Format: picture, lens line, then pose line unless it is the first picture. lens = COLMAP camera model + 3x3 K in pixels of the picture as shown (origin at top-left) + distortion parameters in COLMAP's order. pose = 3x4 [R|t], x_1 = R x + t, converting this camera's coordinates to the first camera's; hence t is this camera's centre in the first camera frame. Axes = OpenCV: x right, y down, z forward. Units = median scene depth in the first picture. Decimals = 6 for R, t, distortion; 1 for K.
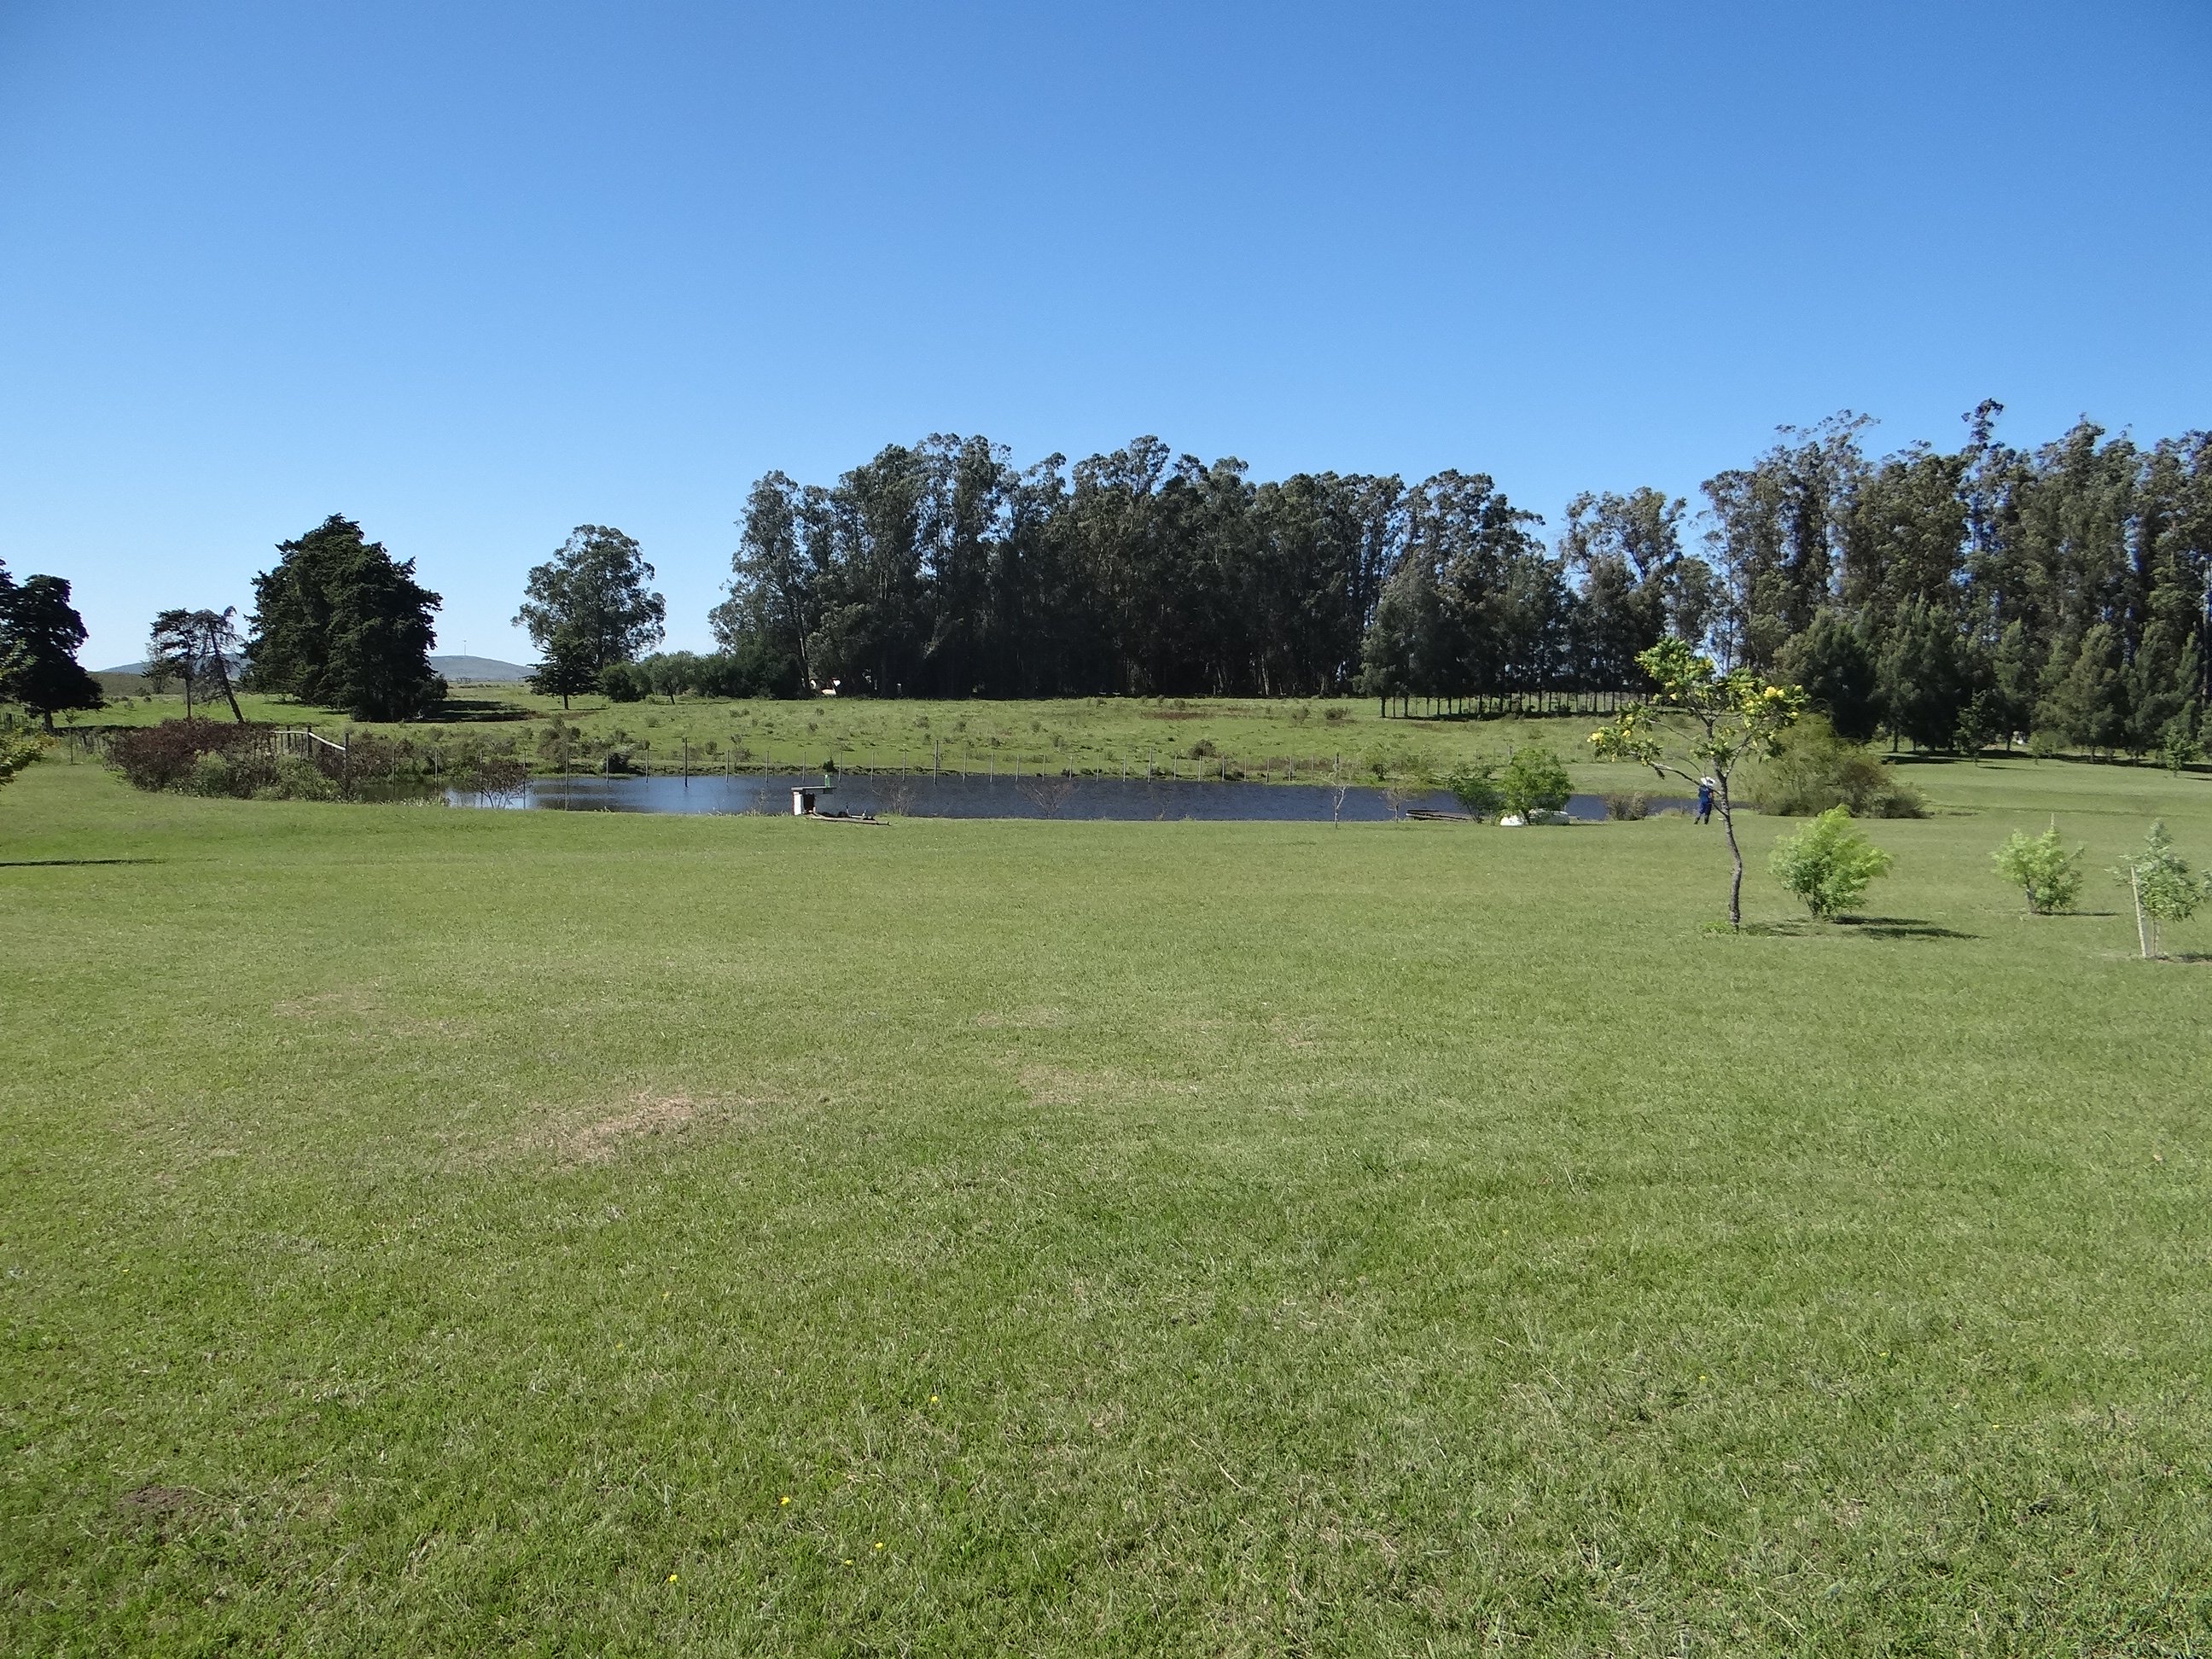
lens RADIAL K [[1769.5, 0, 1102.8], [0, 1769.5, 780.3], [0, 0, 1]] dist [0.030298, 0.002033]
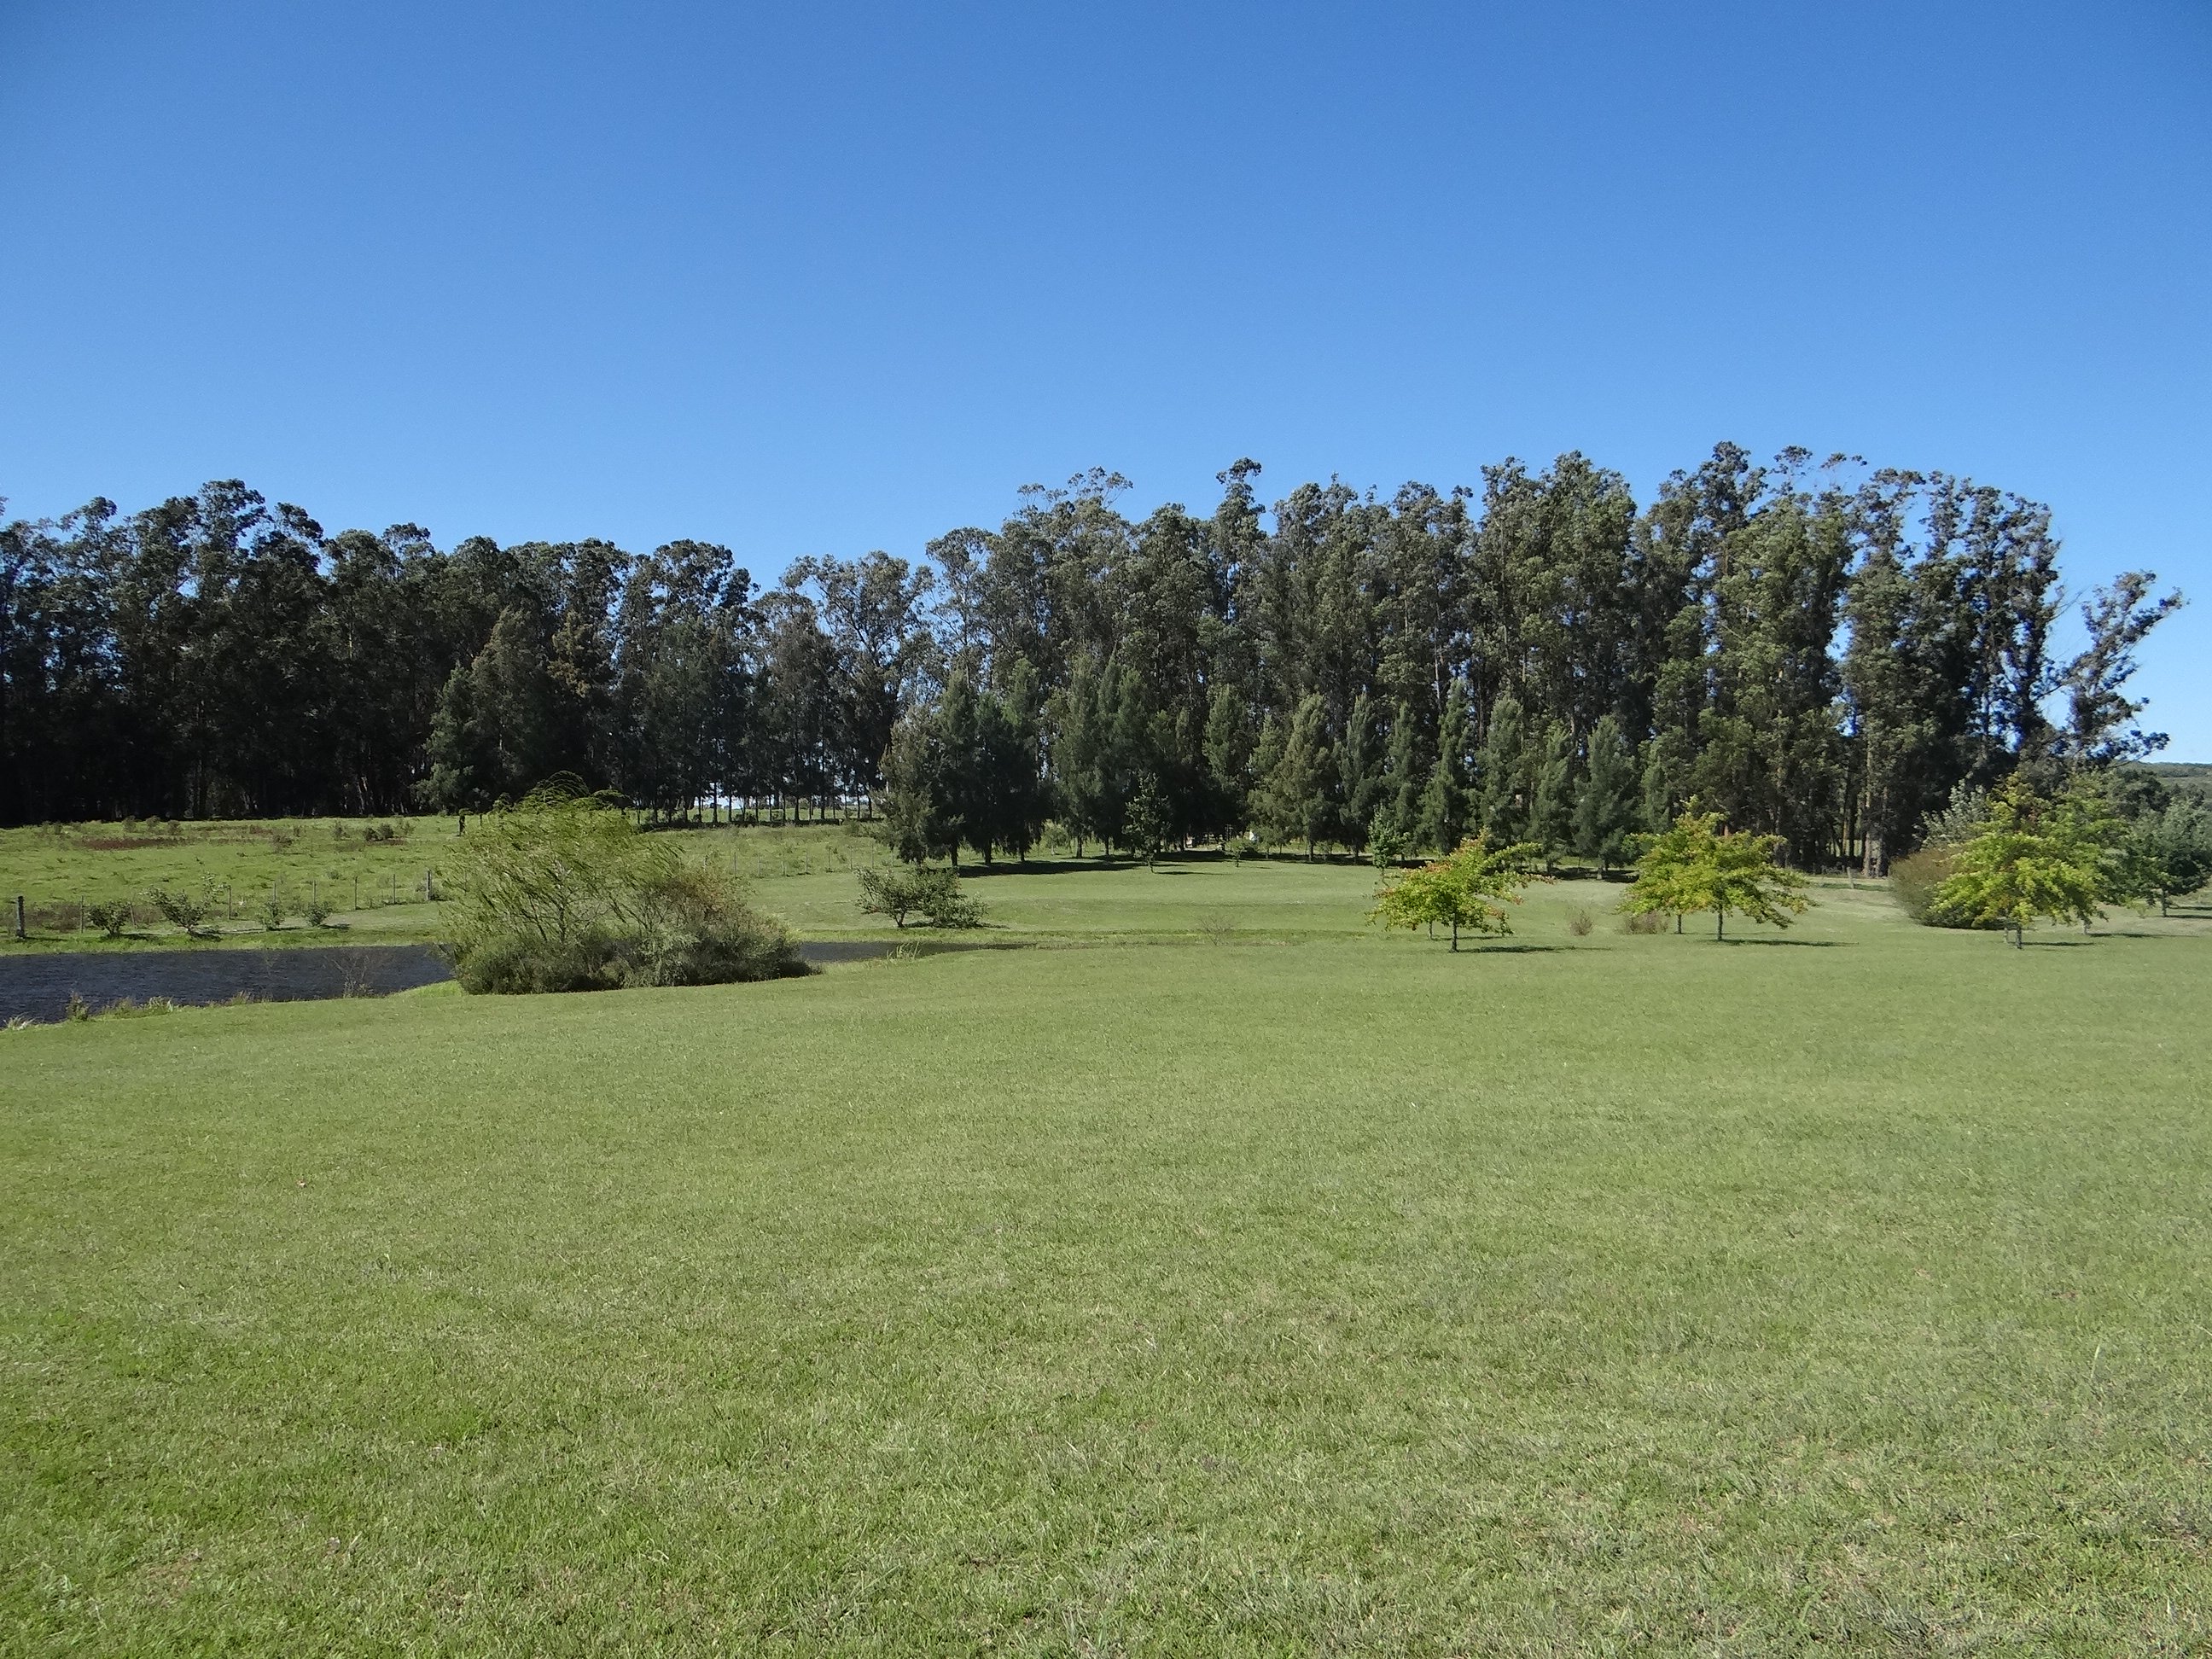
lens RADIAL K [[1756.1, 0, 1073.5], [0, 1756.1, 838.2], [0, 0, 1]] dist [-0.018087, -0.007570]
pose [[0.962204, -0.033259, 0.270290, 0.196397], [0.043004, 0.998618, -0.030210, -0.001134], [-0.268912, 0.040692, 0.962305, 0.214030]]
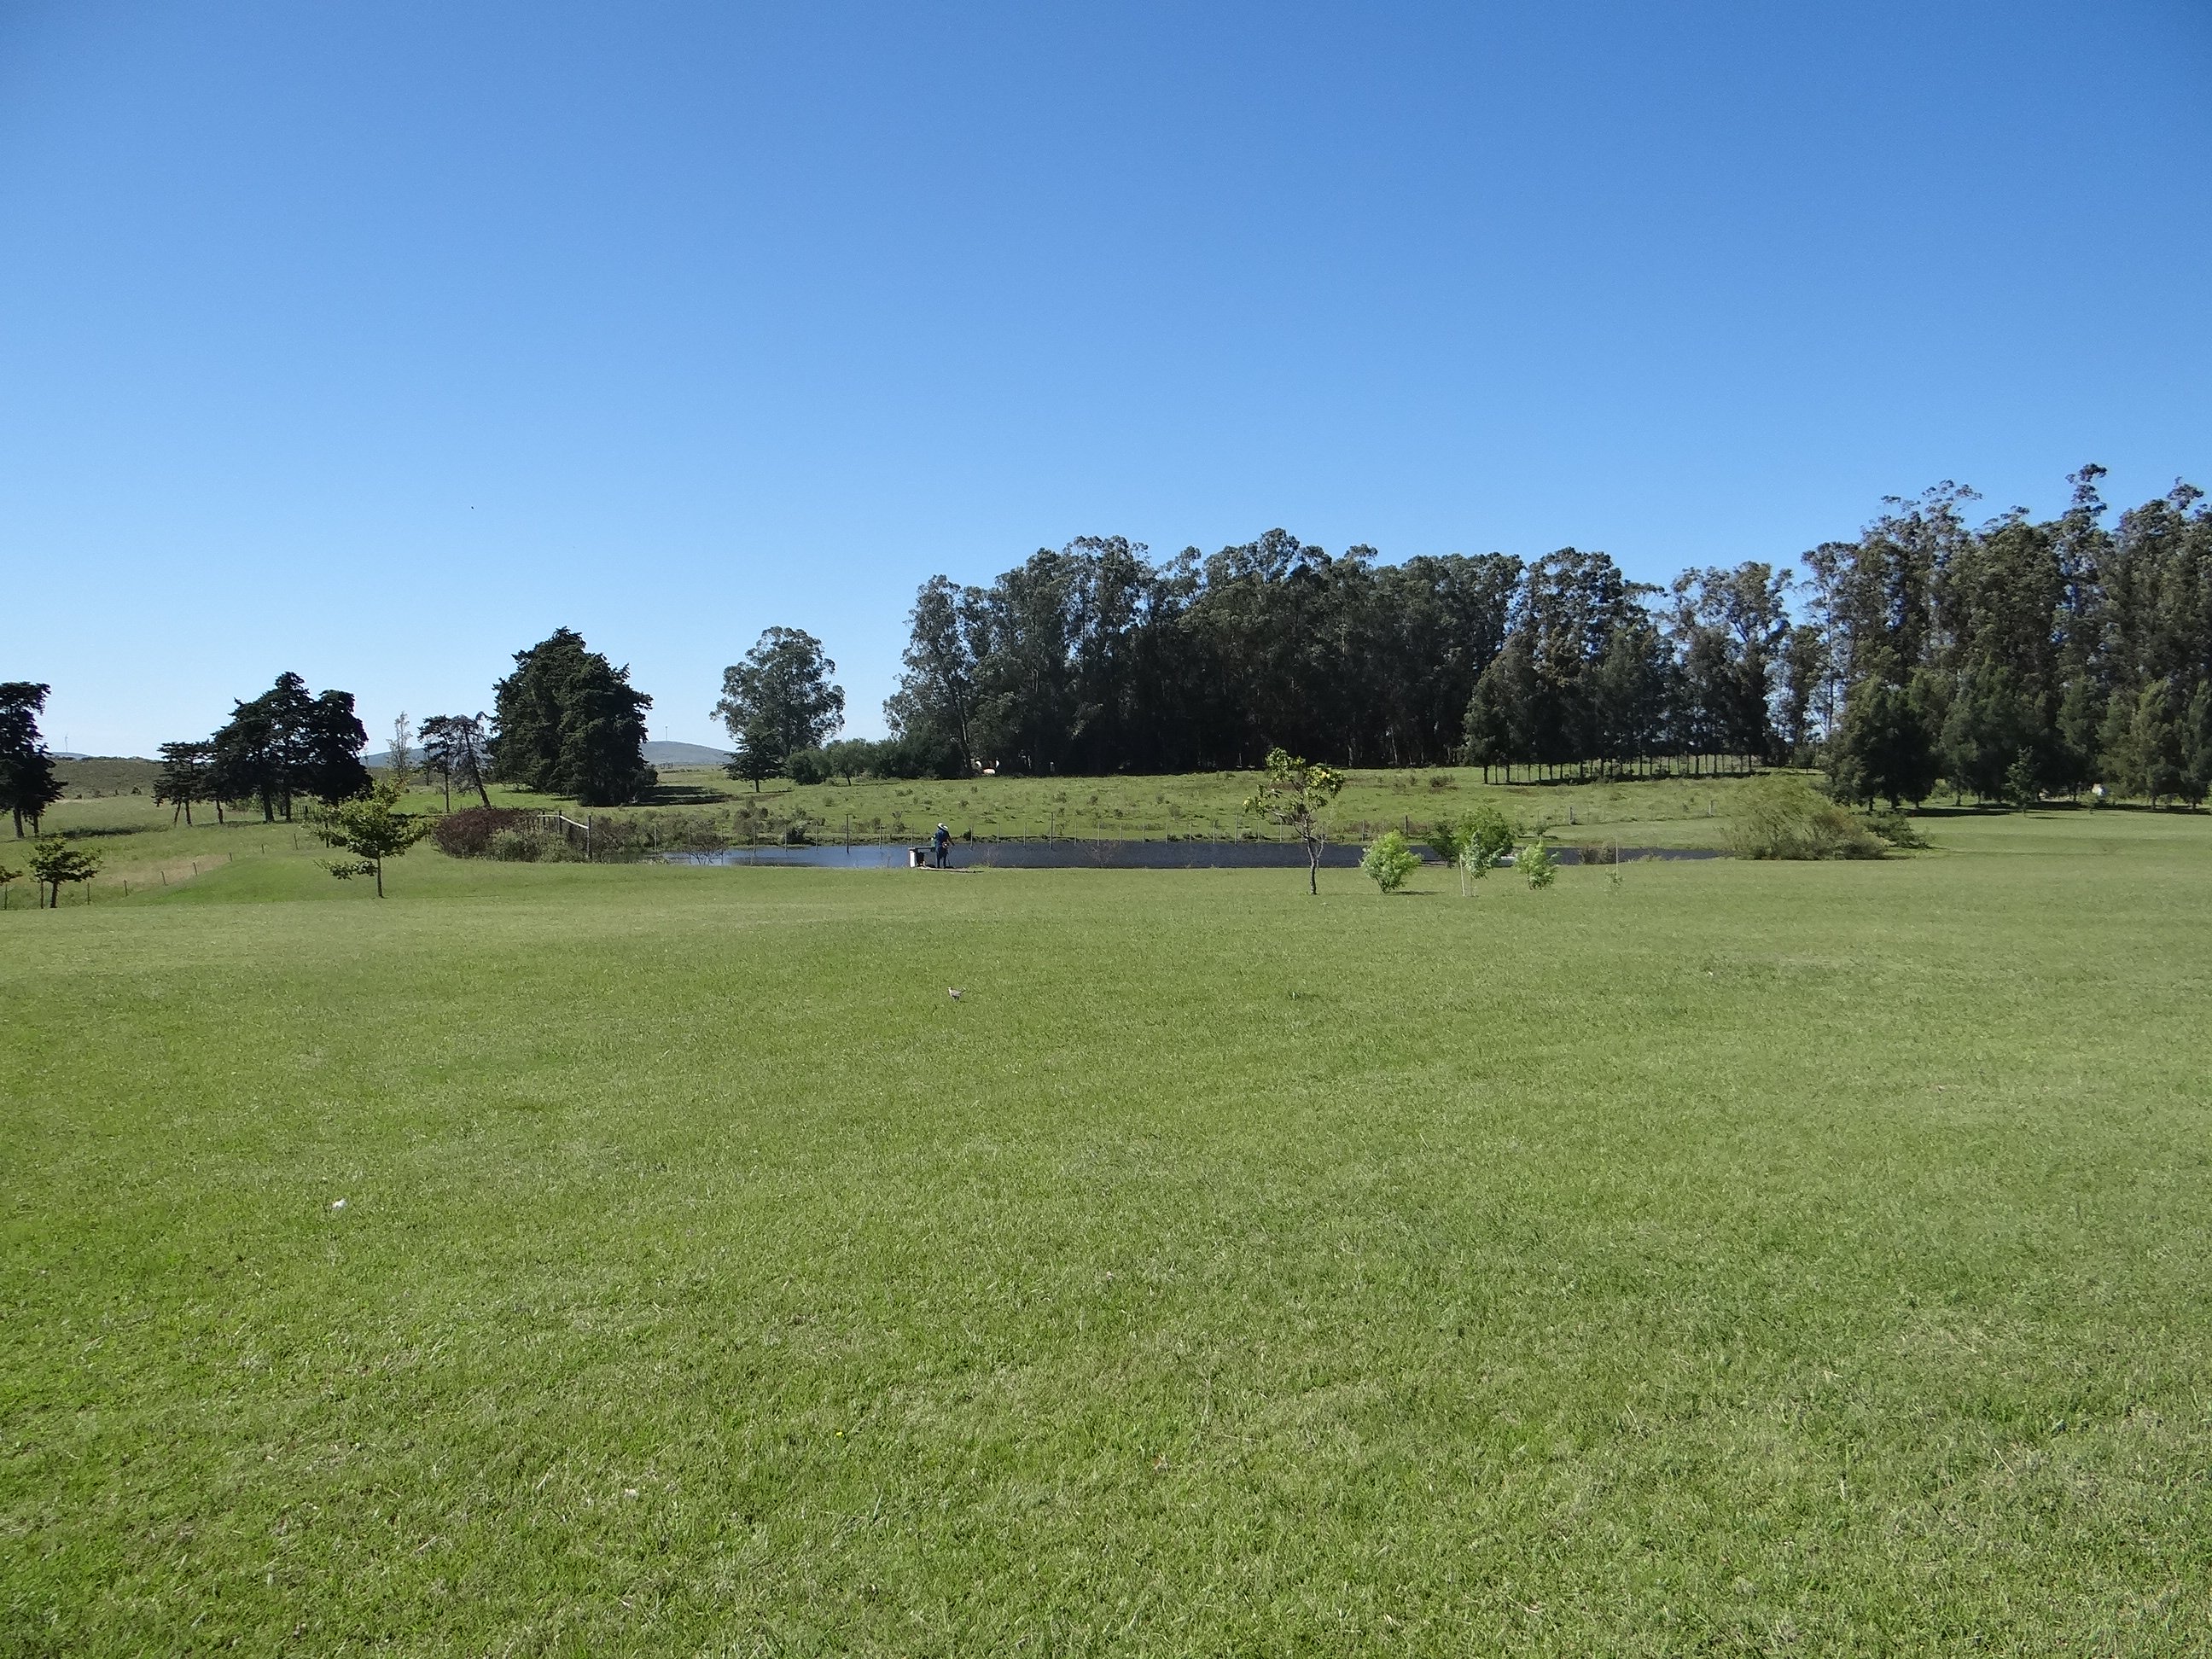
lens RADIAL K [[1769.5, 0, 1106.0], [0, 1769.5, 829.5], [0, 0, 1]] dist [0.027241, -0.002957]
pose [[0.994519, -0.018922, -0.102832, 0.035387], [0.017589, 0.999749, -0.013848, 0.003539], [0.103068, 0.011964, 0.994602, -0.105516]]
